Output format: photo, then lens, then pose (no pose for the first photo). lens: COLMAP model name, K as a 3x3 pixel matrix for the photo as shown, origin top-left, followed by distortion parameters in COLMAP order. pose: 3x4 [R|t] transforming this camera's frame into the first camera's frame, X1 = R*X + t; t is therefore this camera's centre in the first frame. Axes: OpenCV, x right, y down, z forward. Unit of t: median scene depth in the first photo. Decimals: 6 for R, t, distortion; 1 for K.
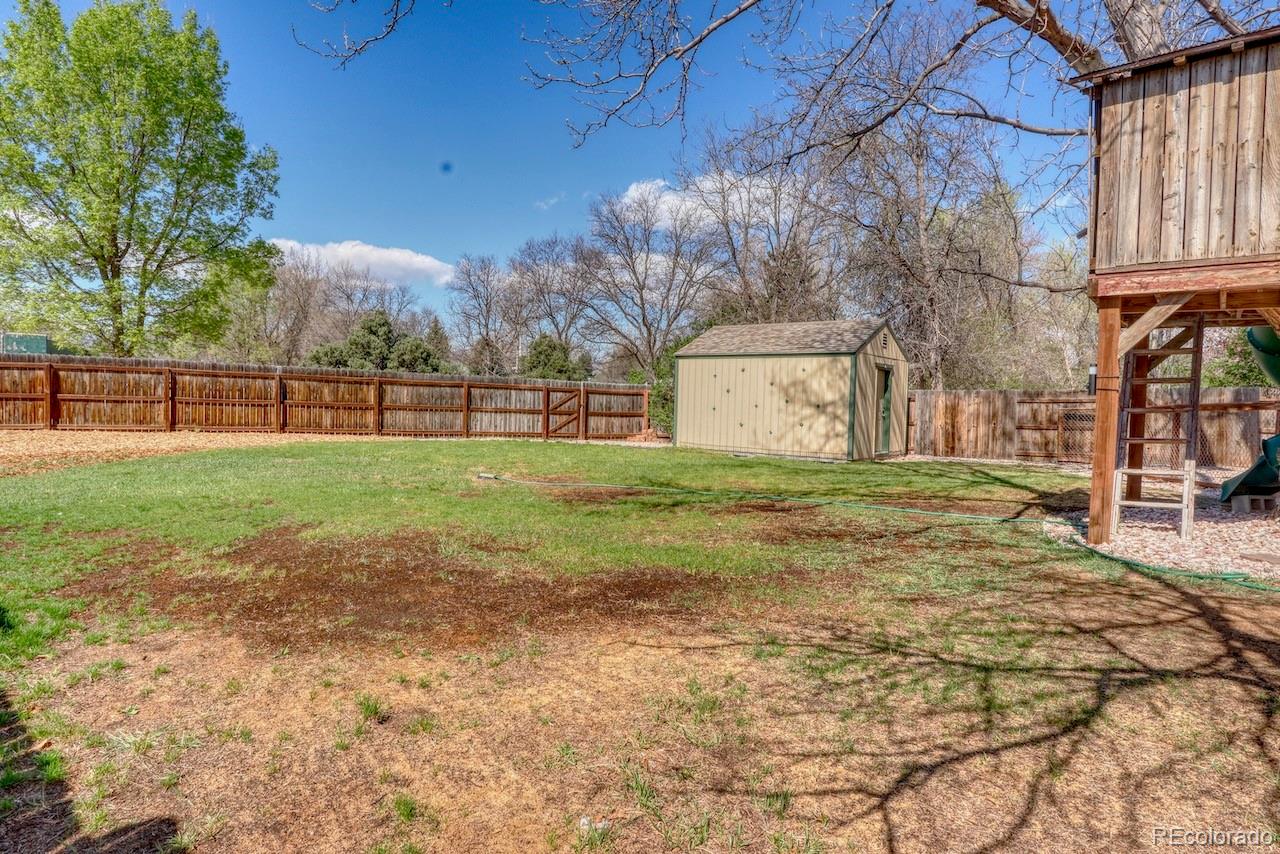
lens RADIAL K [[711.7, 0, 640.0], [0, 711.7, 427.0], [0, 0, 1]] dist [-0.016170, 0.002383]
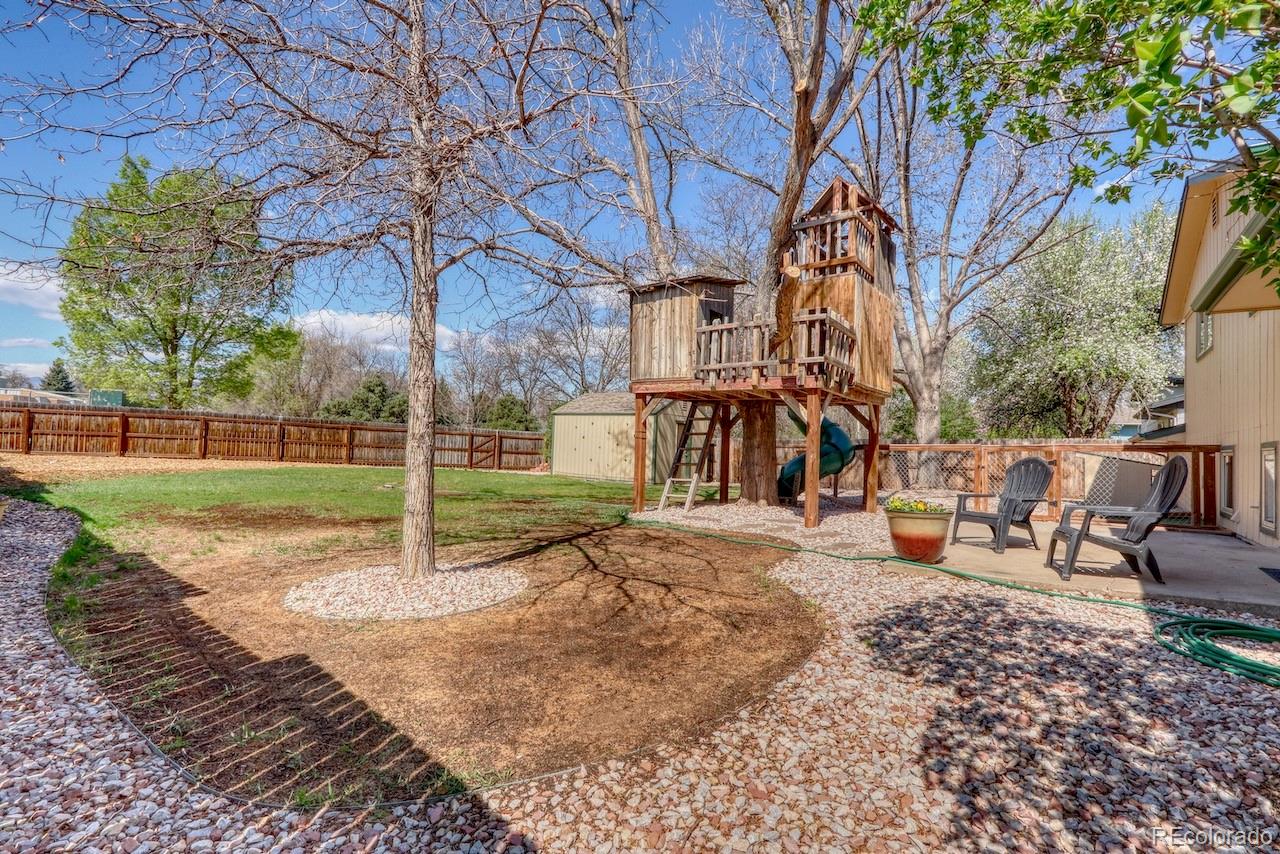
lens RADIAL K [[583.2, 0, 640.0], [0, 583.2, 427.0], [0, 0, 1]] dist [-0.026756, 0.005685]
pose [[0.999246, 0.013842, 0.036282, 0.179603], [-0.011332, 0.997588, -0.068487, 0.009578], [-0.037143, 0.068024, 0.996992, -0.209362]]
